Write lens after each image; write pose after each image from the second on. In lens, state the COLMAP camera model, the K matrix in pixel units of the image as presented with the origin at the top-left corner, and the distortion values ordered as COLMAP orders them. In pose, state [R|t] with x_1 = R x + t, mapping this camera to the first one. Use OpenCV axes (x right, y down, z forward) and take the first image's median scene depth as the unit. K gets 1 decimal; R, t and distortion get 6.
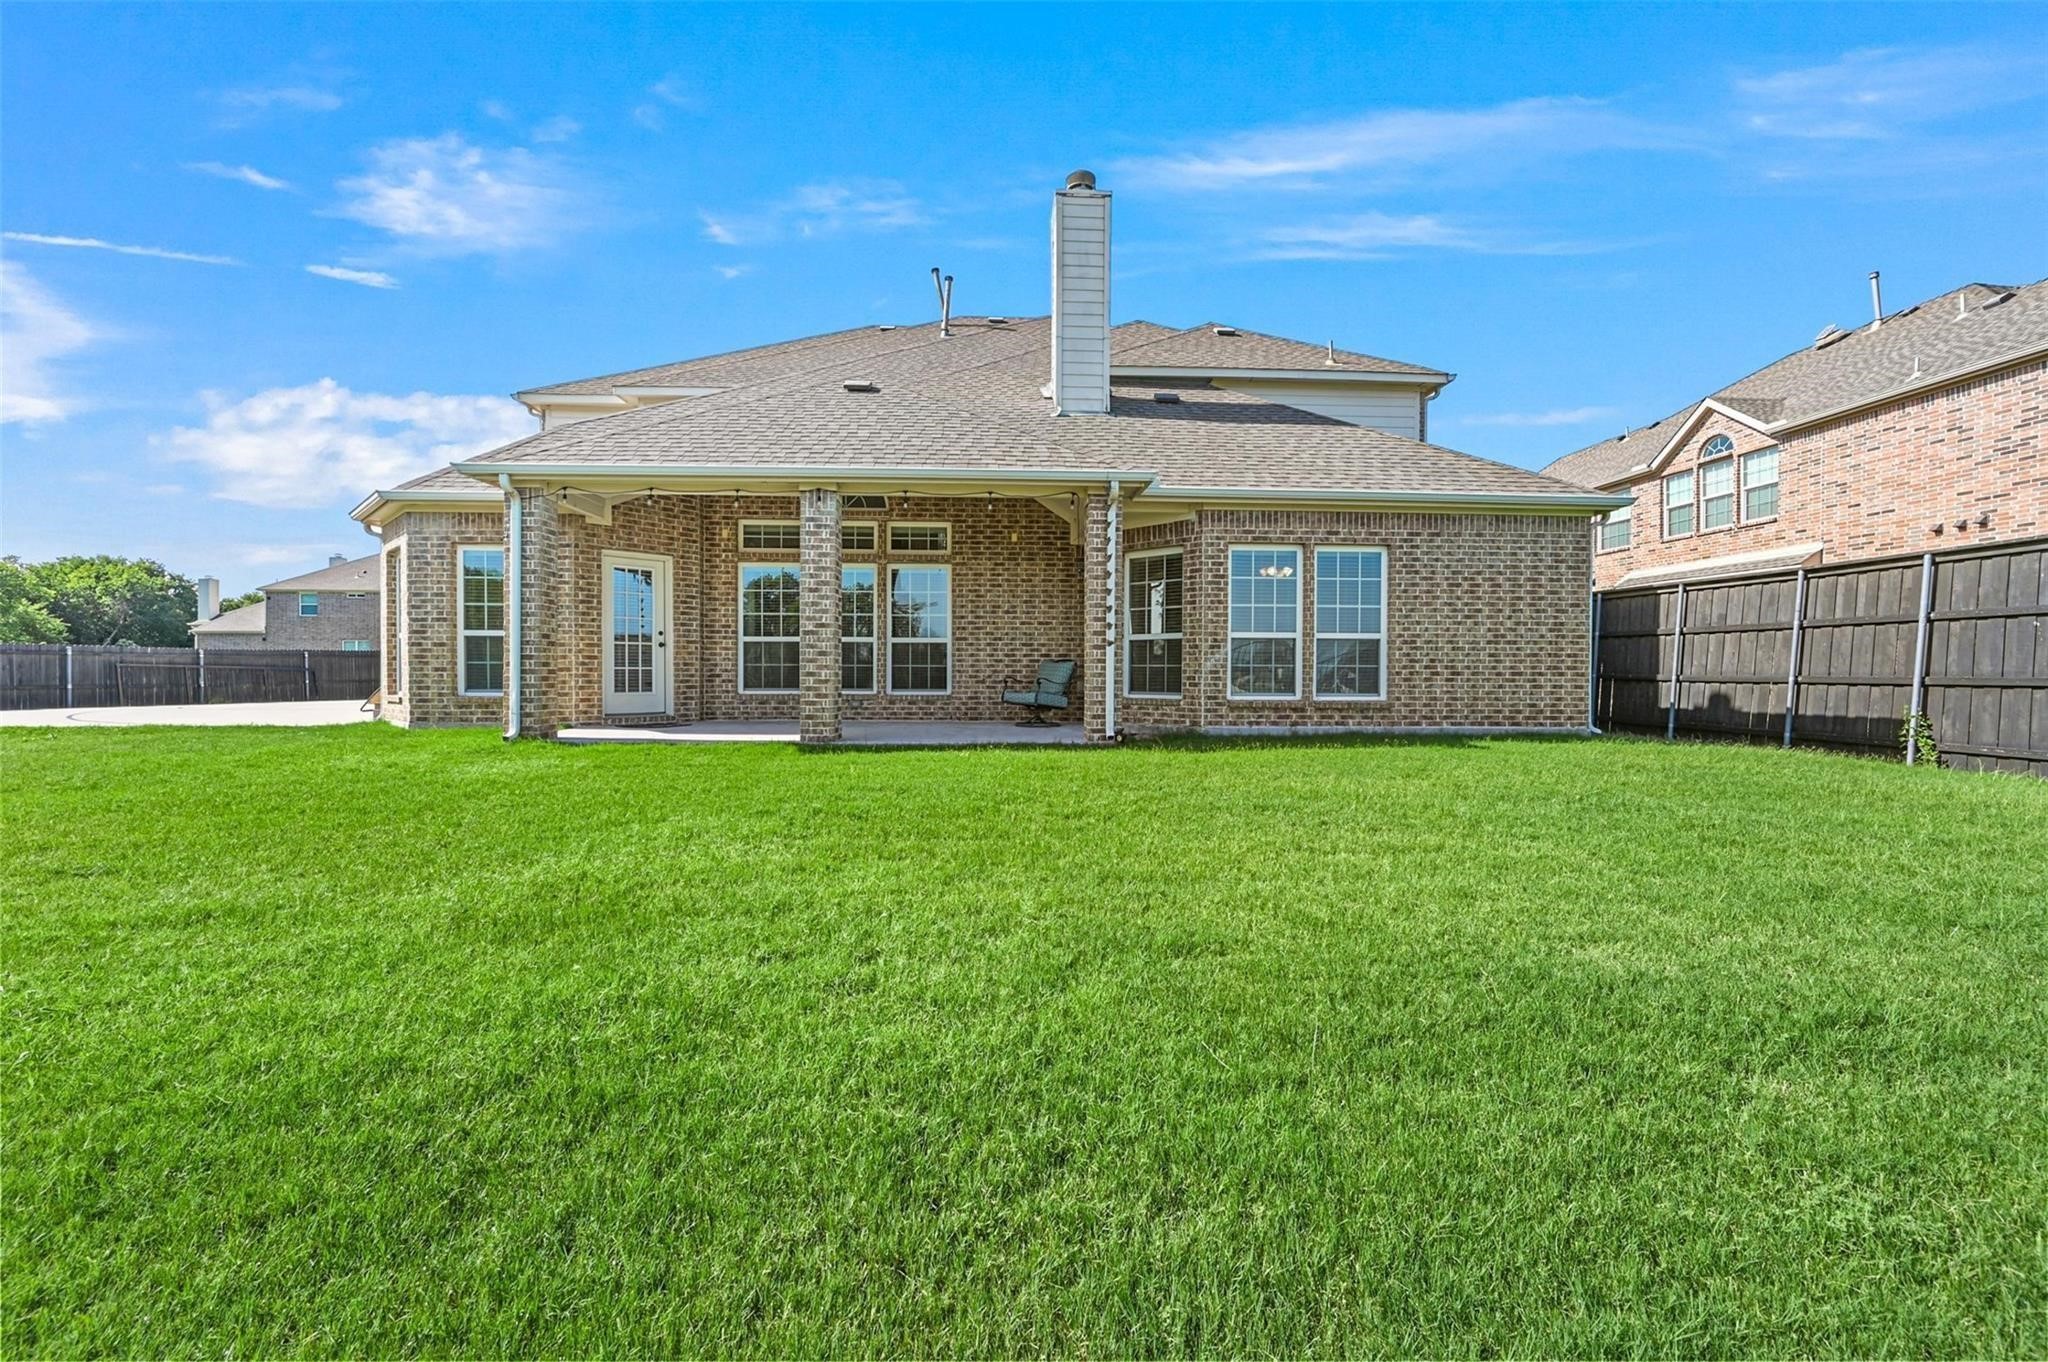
lens RADIAL K [[806.8, 0, 1024.0], [0, 806.8, 681.0], [0, 0, 1]] dist [0.000111, 0.000009]
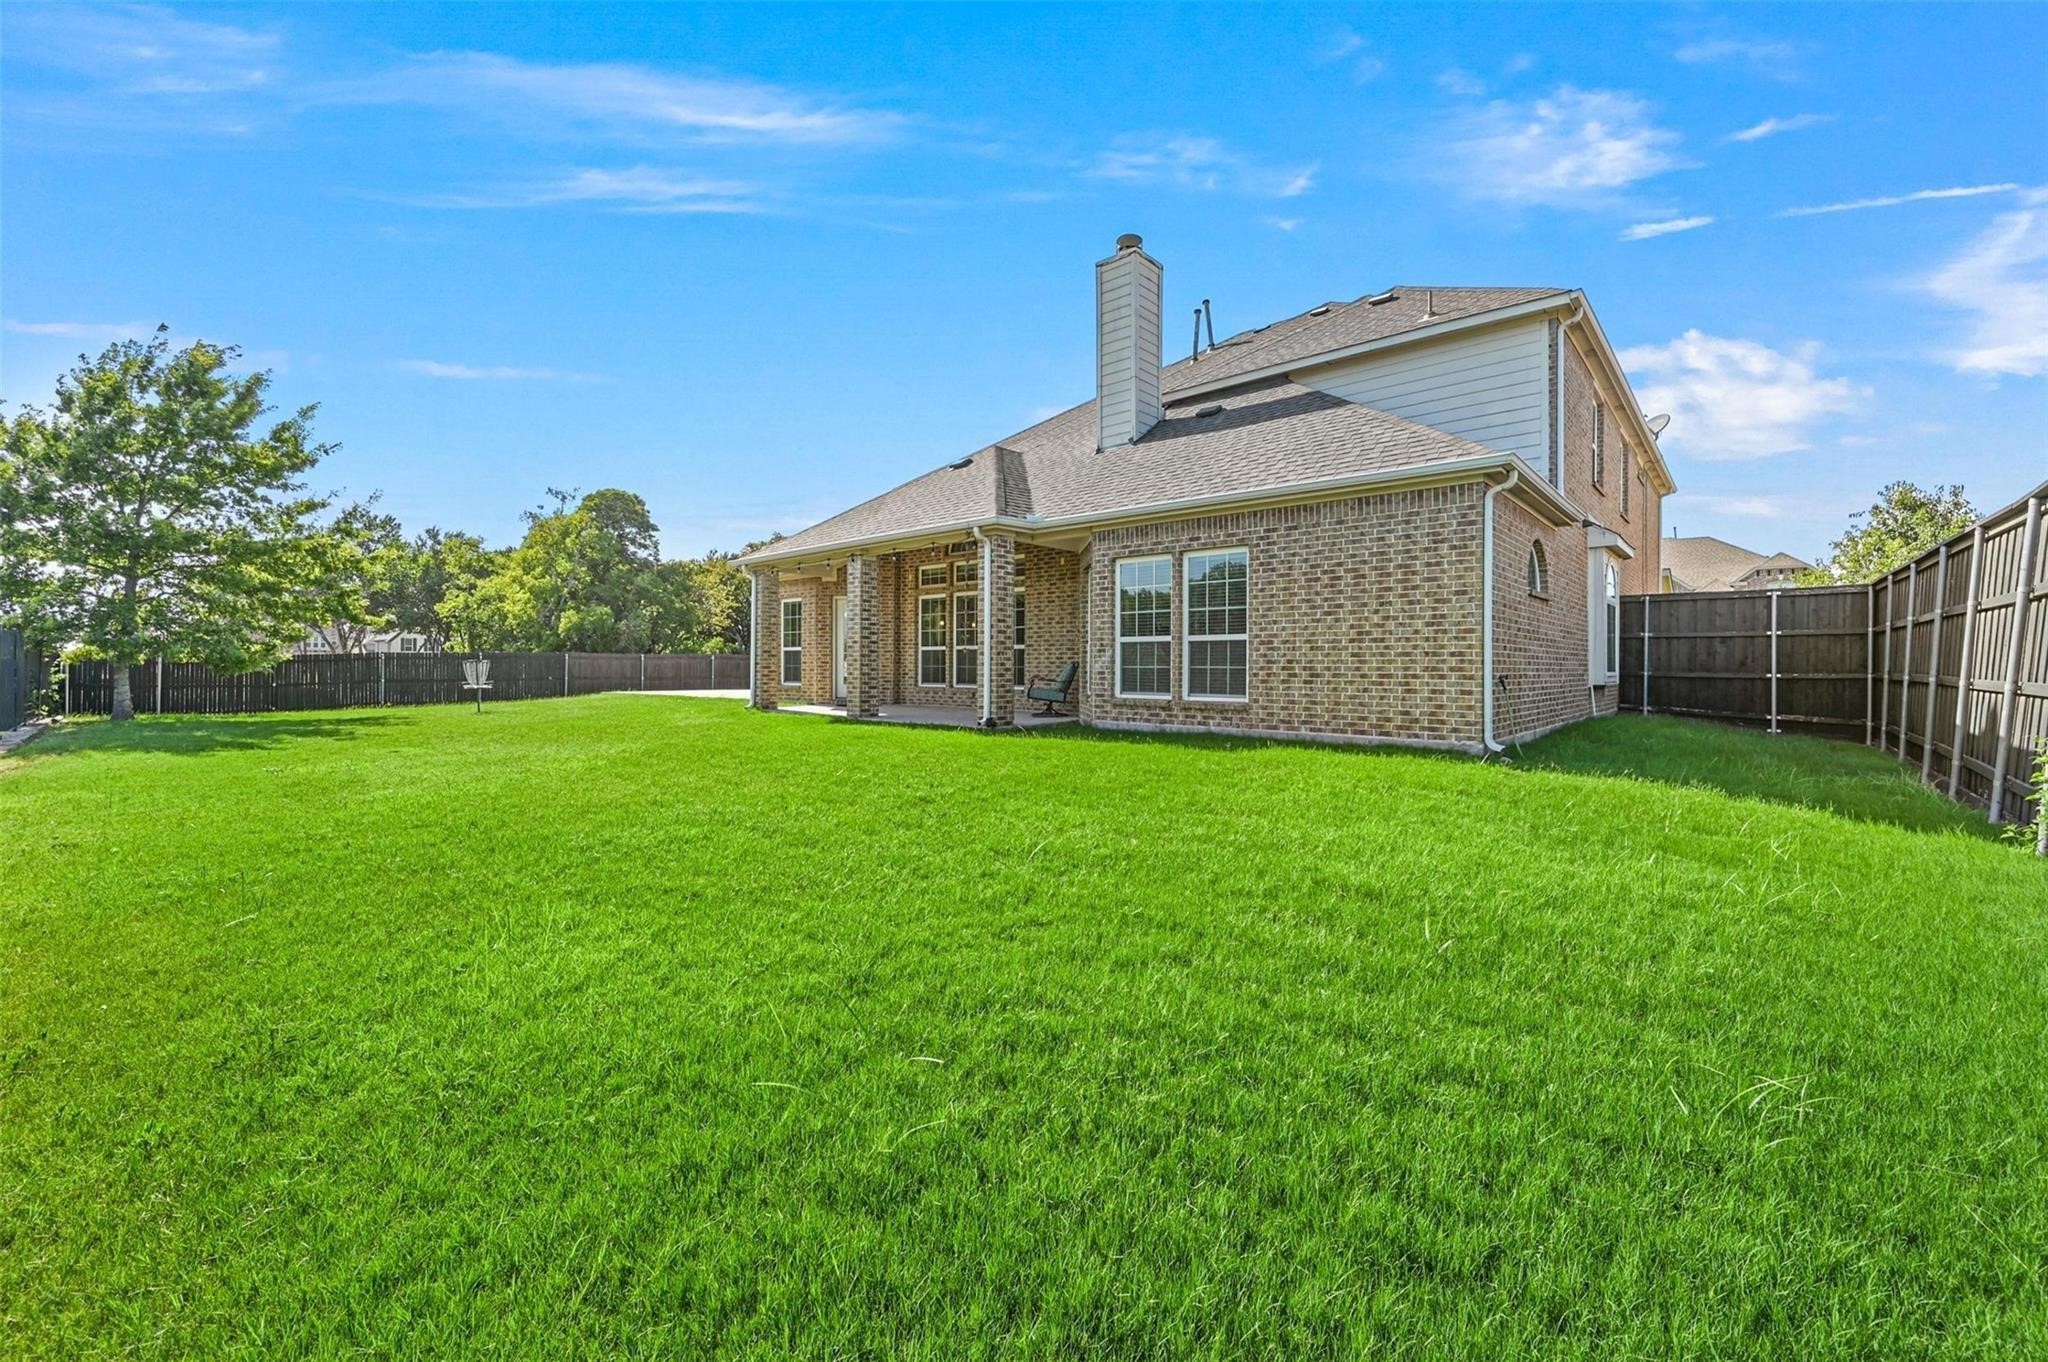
lens RADIAL K [[828.1, 0, 1024.3], [0, 828.1, 665.3], [0, 0, 1]] dist [0.000279, 0.000014]
pose [[0.709334, -0.002919, -0.704866, 0.961244], [-0.010607, 0.999834, -0.014815, -0.003038], [0.704792, 0.017986, 0.709186, 0.092689]]
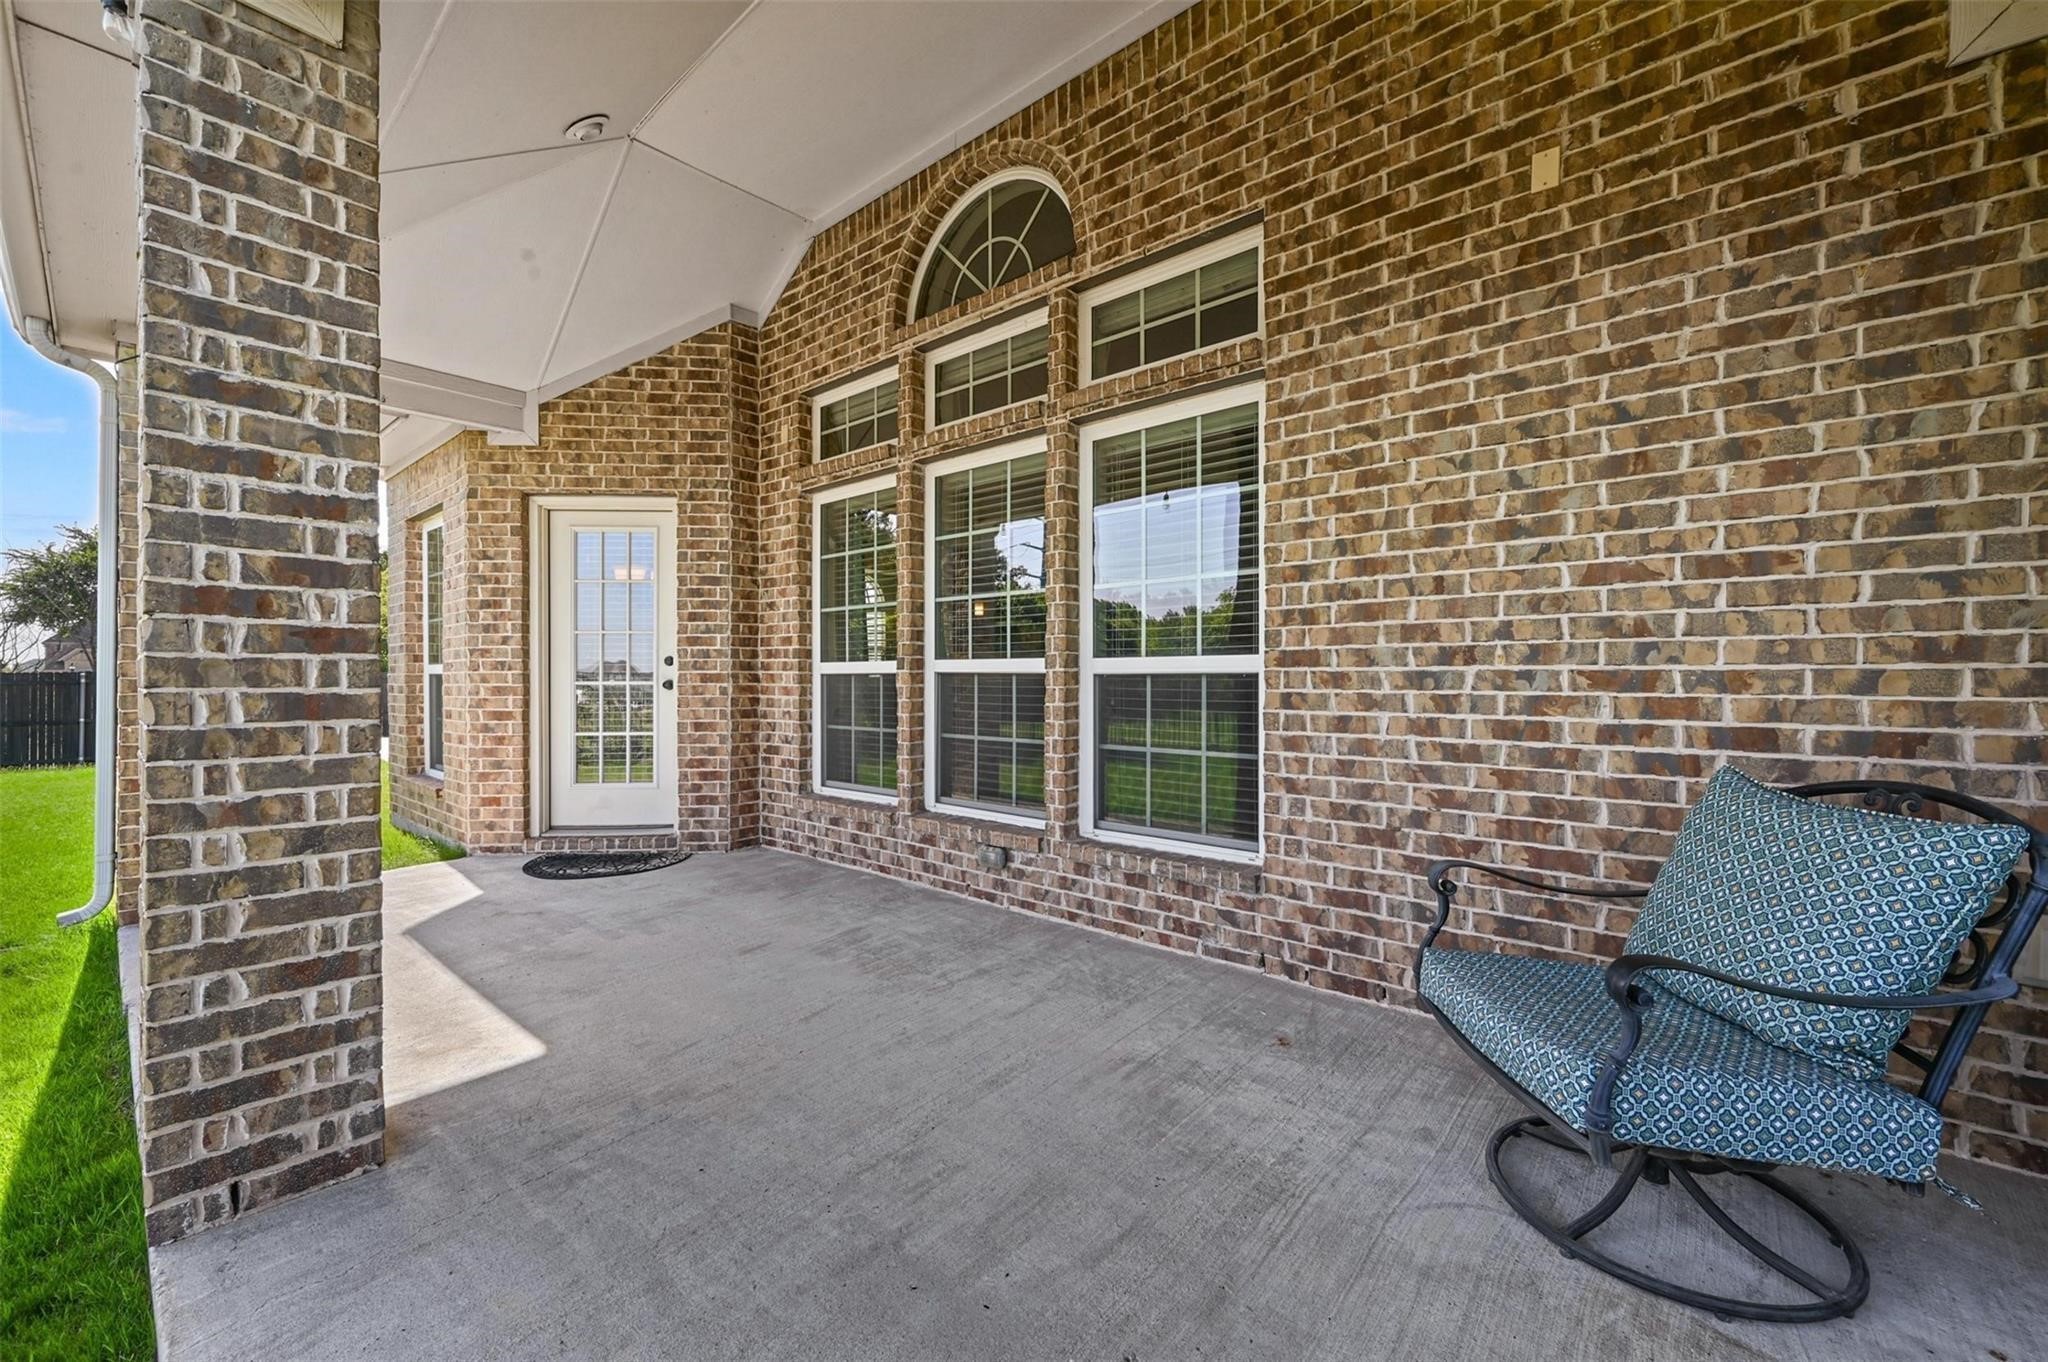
lens RADIAL K [[806.8, 0, 1024.0], [0, 806.8, 681.0], [0, 0, 1]] dist [0.000111, 0.000009]
pose [[0.725288, -0.000754, -0.688445, 0.039674], [-0.005616, 0.999960, -0.007012, -0.049820], [0.688423, 0.008952, 0.725255, 0.880946]]
